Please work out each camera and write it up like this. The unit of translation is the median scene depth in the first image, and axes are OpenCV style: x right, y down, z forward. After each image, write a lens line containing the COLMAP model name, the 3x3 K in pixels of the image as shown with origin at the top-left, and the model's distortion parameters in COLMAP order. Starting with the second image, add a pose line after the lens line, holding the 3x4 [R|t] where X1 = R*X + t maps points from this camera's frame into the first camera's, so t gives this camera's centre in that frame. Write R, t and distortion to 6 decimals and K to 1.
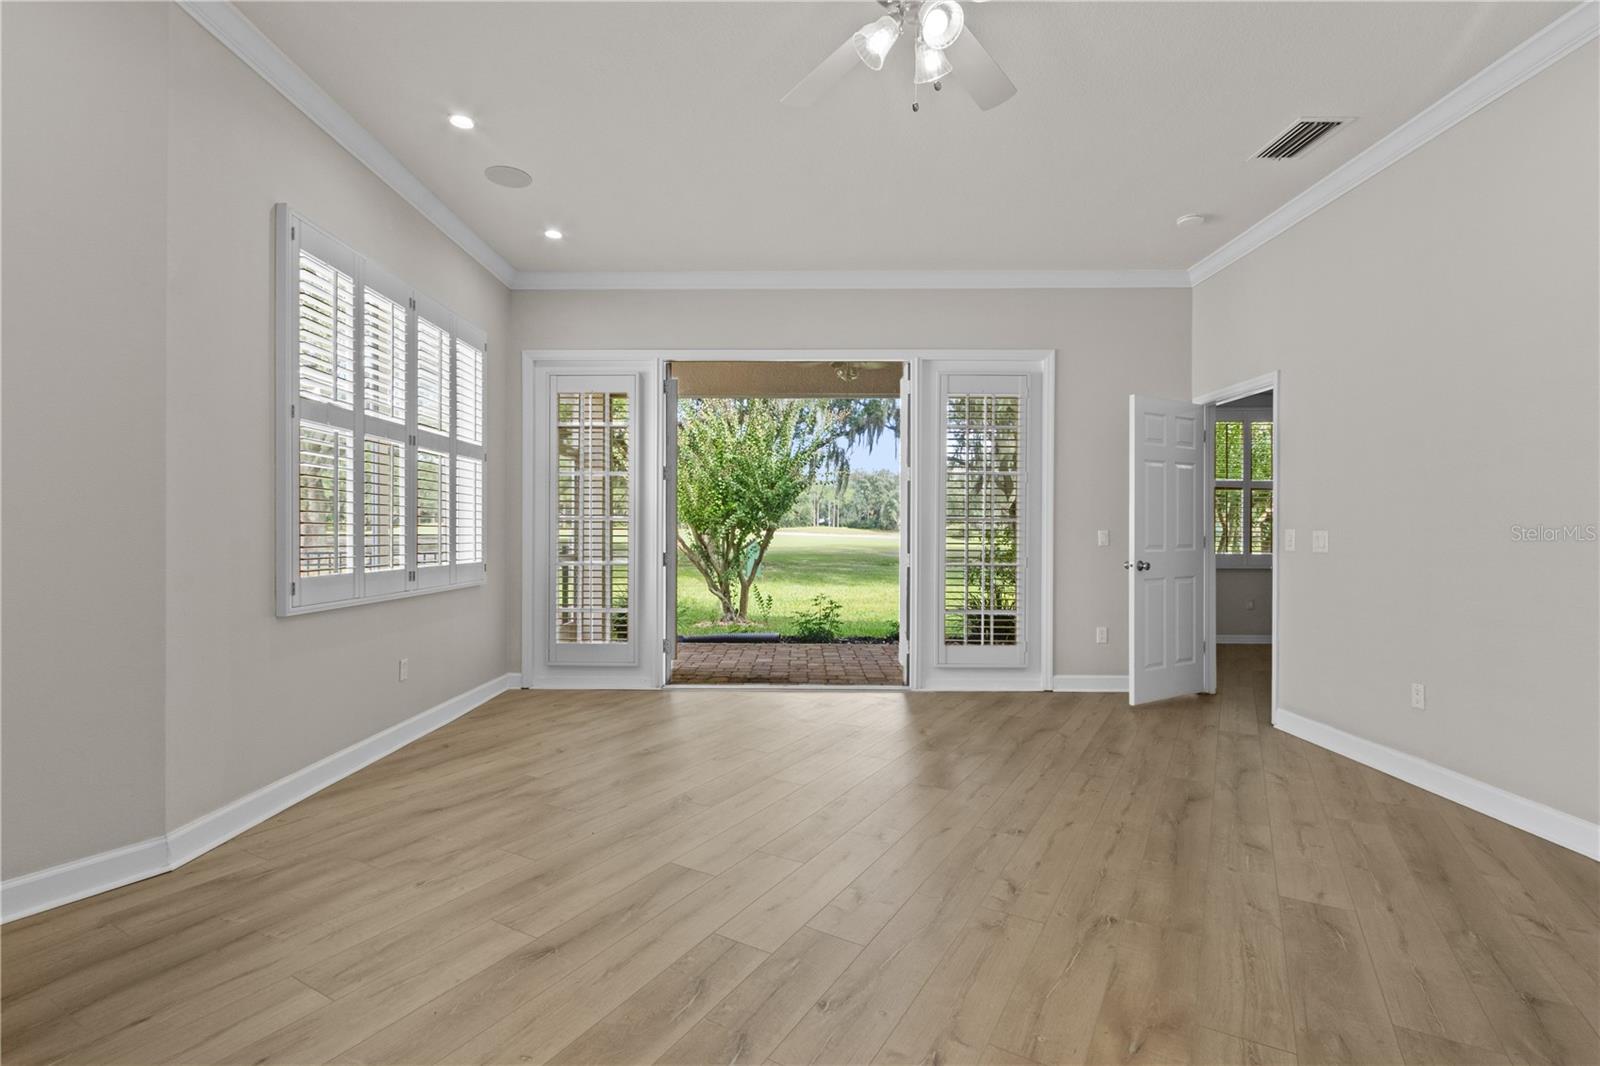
lens RADIAL K [[737.5, 0, 791.7], [0, 737.5, 539.7], [0, 0, 1]] dist [0.007354, -0.001586]
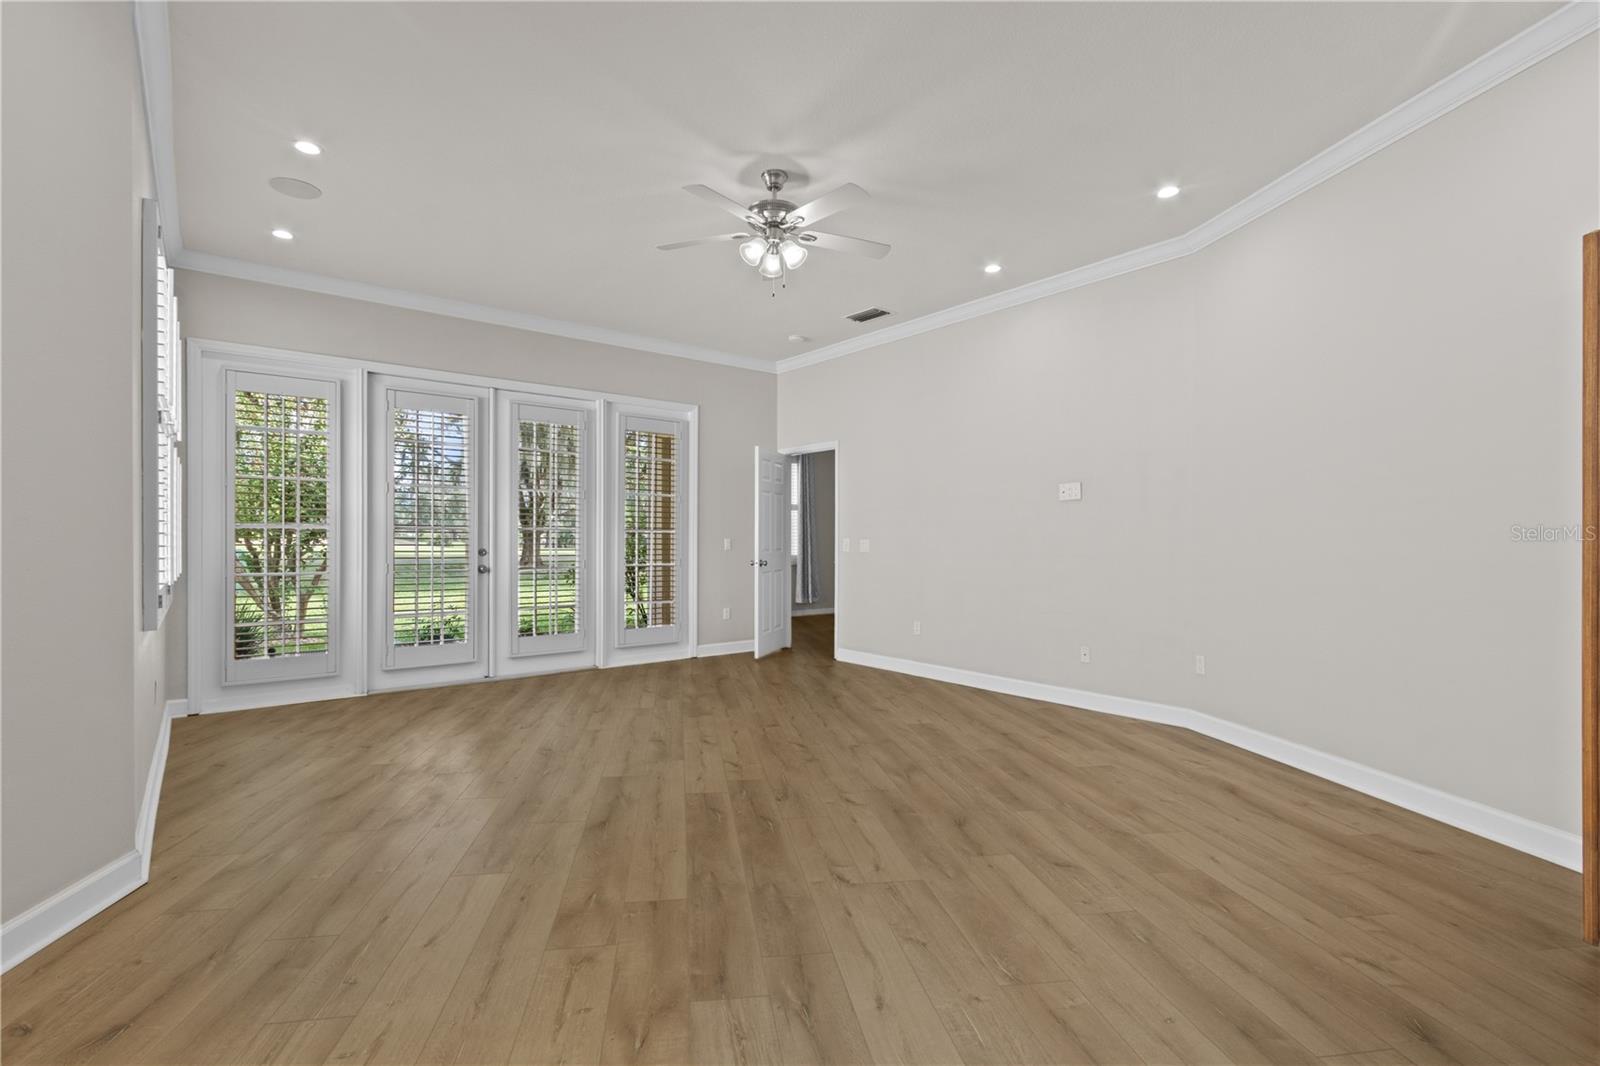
lens RADIAL K [[737.5, 0, 785.2], [0, 737.5, 536.3], [0, 0, 1]] dist [0.007354, -0.001586]
pose [[0.776088, 0.002263, 0.630620, -0.536559], [0.006311, 0.999916, -0.011354, -0.000448], [-0.630593, 0.012792, 0.776008, -0.212707]]
